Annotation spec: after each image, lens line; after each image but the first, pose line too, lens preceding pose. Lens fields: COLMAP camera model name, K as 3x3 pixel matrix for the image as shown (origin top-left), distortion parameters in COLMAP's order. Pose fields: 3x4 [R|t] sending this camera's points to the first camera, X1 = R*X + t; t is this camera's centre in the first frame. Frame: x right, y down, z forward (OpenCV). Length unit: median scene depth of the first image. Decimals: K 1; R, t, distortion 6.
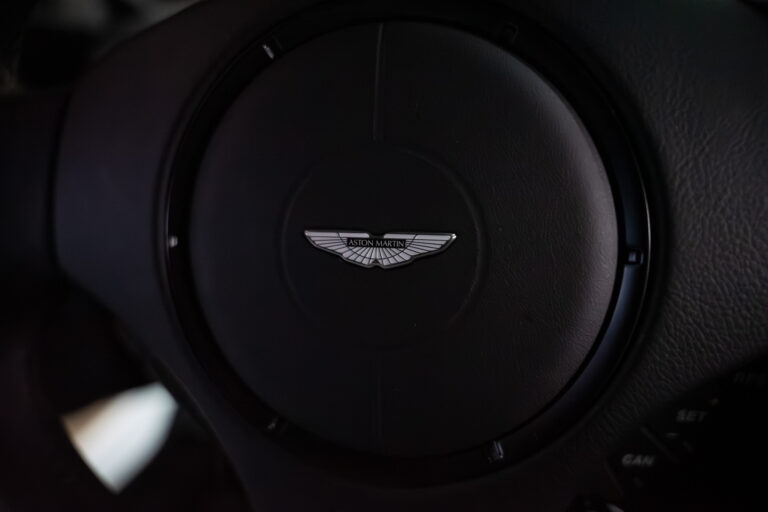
lens RADIAL K [[517.4, 0, 384.0], [0, 517.4, 256.0], [0, 0, 1]] dist [-0.082006, 0.001988]
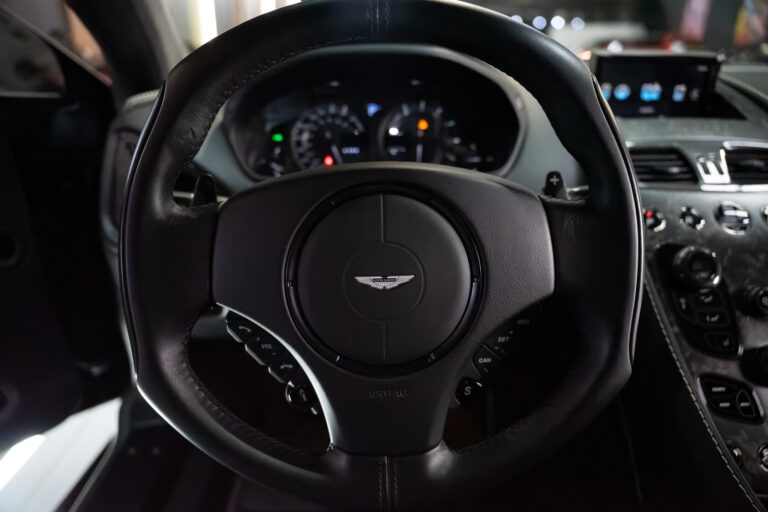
lens RADIAL K [[517.4, 0, 384.0], [0, 517.4, 256.0], [0, 0, 1]] dist [-0.082006, 0.001988]
pose [[0.963761, -0.057489, 0.260499, -0.687571], [0.060296, 0.998177, -0.002789, -0.138629], [-0.259864, 0.018395, 0.965470, -1.520572]]
